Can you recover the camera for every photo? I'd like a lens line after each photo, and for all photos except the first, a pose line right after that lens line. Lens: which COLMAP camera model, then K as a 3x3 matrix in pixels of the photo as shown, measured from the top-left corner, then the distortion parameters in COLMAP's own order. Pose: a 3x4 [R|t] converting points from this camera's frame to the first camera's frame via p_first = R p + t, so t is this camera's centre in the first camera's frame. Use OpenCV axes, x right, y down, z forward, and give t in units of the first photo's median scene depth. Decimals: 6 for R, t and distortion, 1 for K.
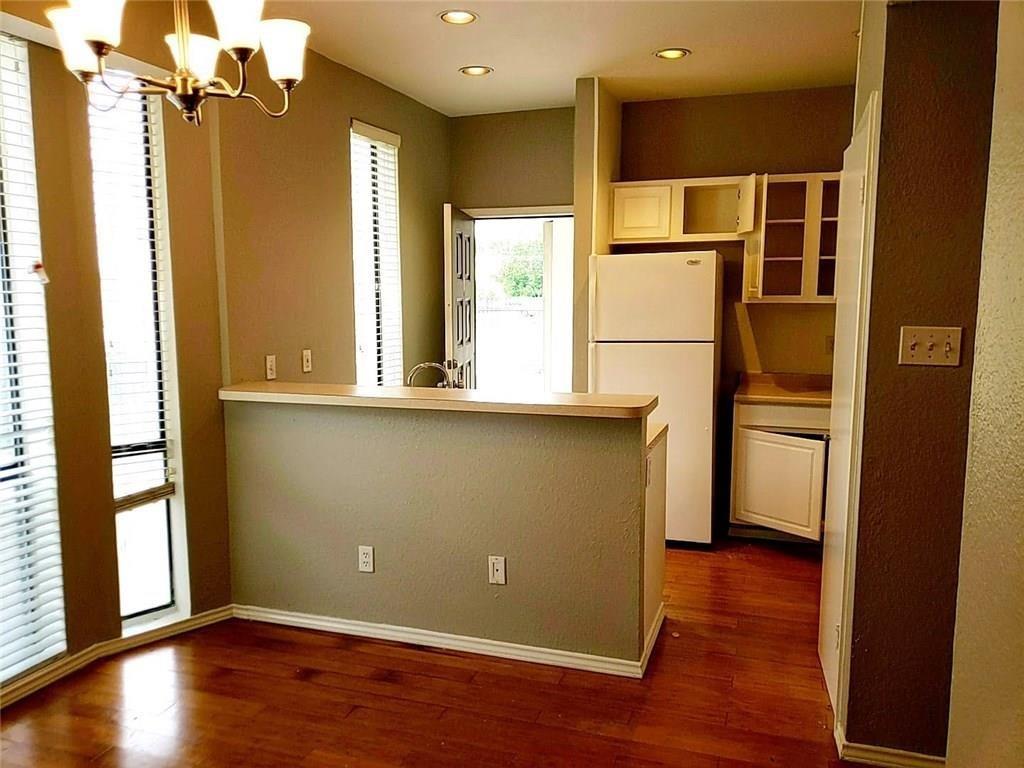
lens RADIAL K [[782.6, 0, 513.1], [0, 782.6, 396.6], [0, 0, 1]] dist [0.036559, 0.002692]
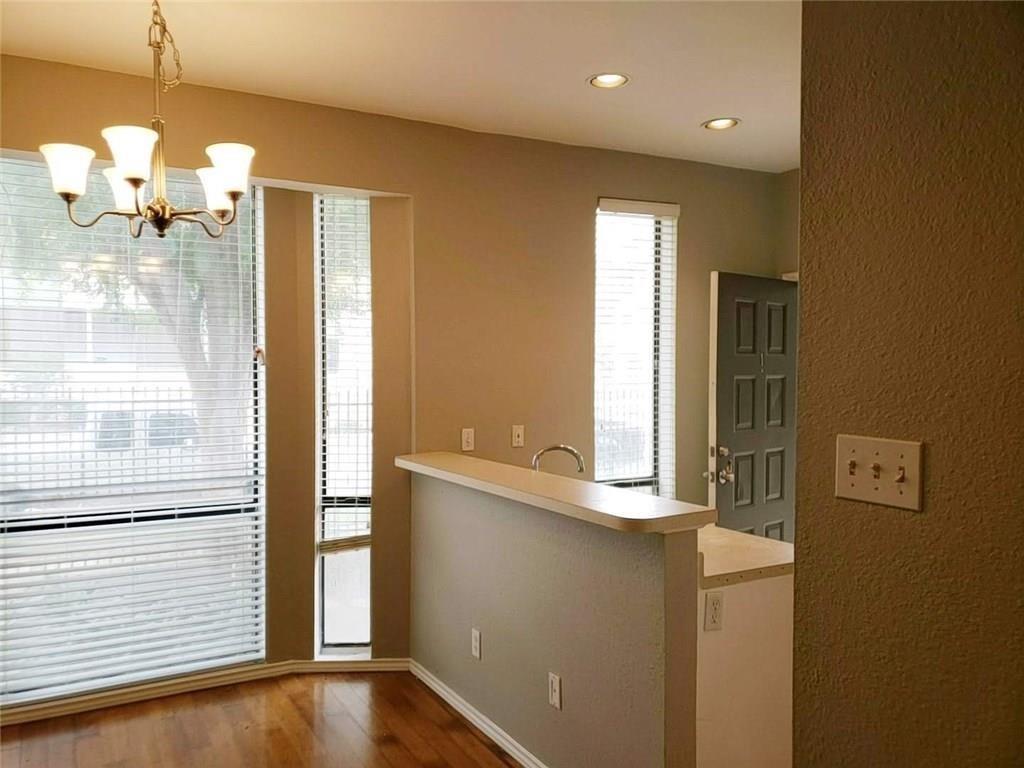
lens RADIAL K [[792.7, 0, 512.0], [0, 792.7, 384.0], [0, 0, 1]] dist [0.025365, -0.003138]
pose [[0.740459, 0.015579, -0.671921, 0.500741], [-0.089458, 0.993121, -0.075557, -0.040731], [0.666121, 0.116056, 0.736759, 0.266599]]
